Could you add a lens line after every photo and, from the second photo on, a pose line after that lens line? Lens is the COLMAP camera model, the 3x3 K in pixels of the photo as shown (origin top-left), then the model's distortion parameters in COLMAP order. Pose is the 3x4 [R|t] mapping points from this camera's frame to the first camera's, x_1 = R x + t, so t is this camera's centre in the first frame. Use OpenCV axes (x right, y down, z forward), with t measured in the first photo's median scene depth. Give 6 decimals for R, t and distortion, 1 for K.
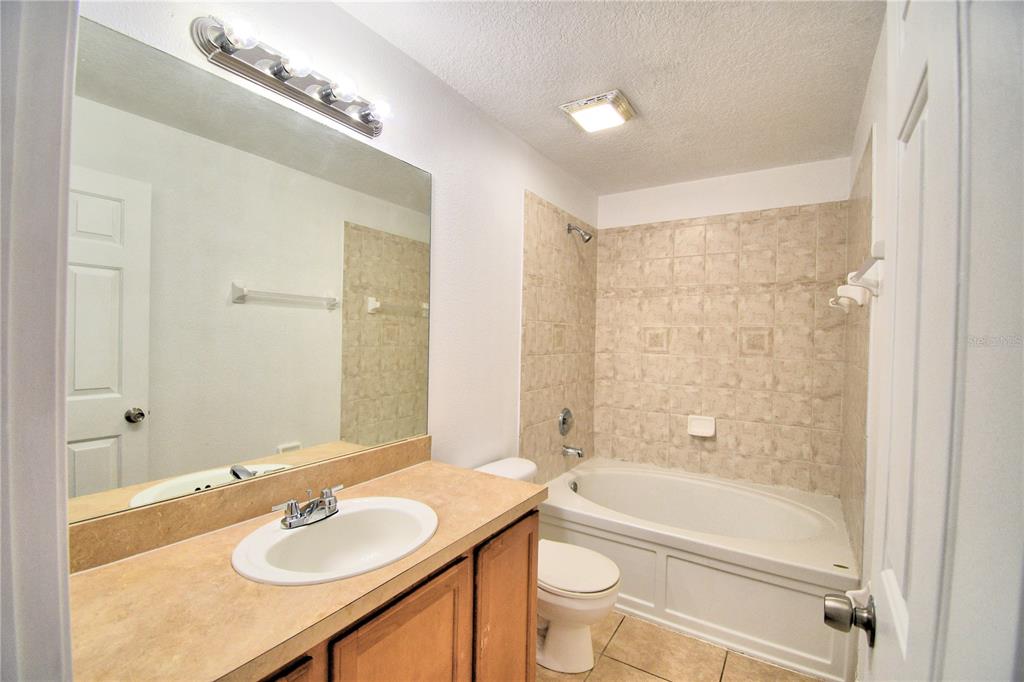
lens RADIAL K [[456.8, 0, 504.4], [0, 456.8, 338.3], [0, 0, 1]] dist [0.007954, -0.017203]
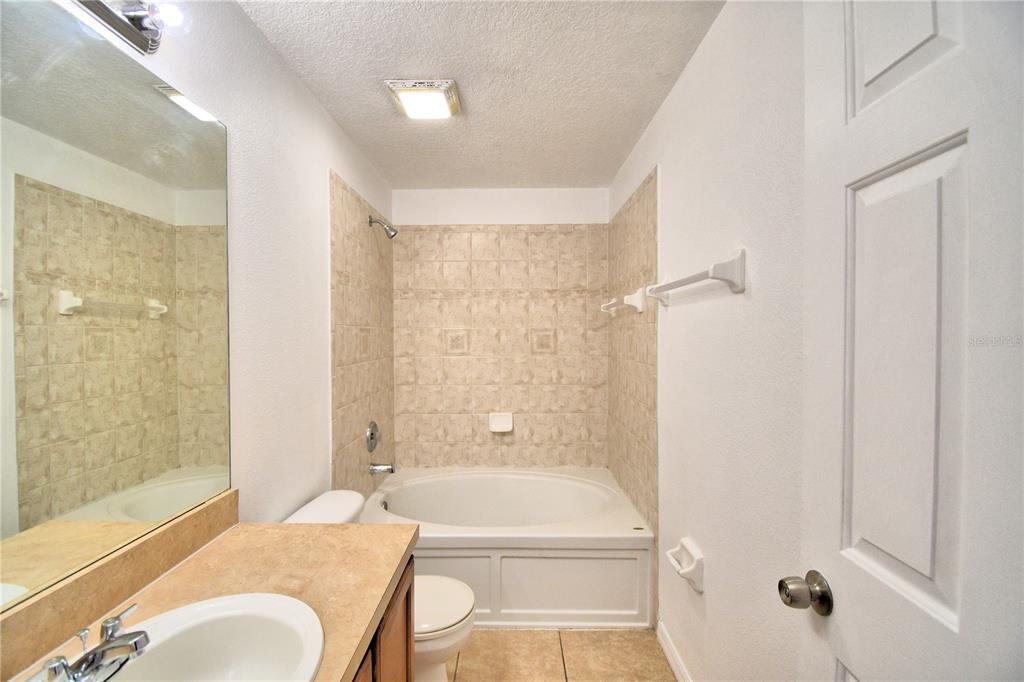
lens RADIAL K [[456.8, 0, 521.9], [0, 456.8, 339.2], [0, 0, 1]] dist [0.007954, -0.017203]
pose [[0.842992, -0.025759, 0.537308, -0.100427], [0.021914, 0.999668, 0.013545, -0.015005], [-0.537479, 0.000356, 0.843277, 0.089121]]
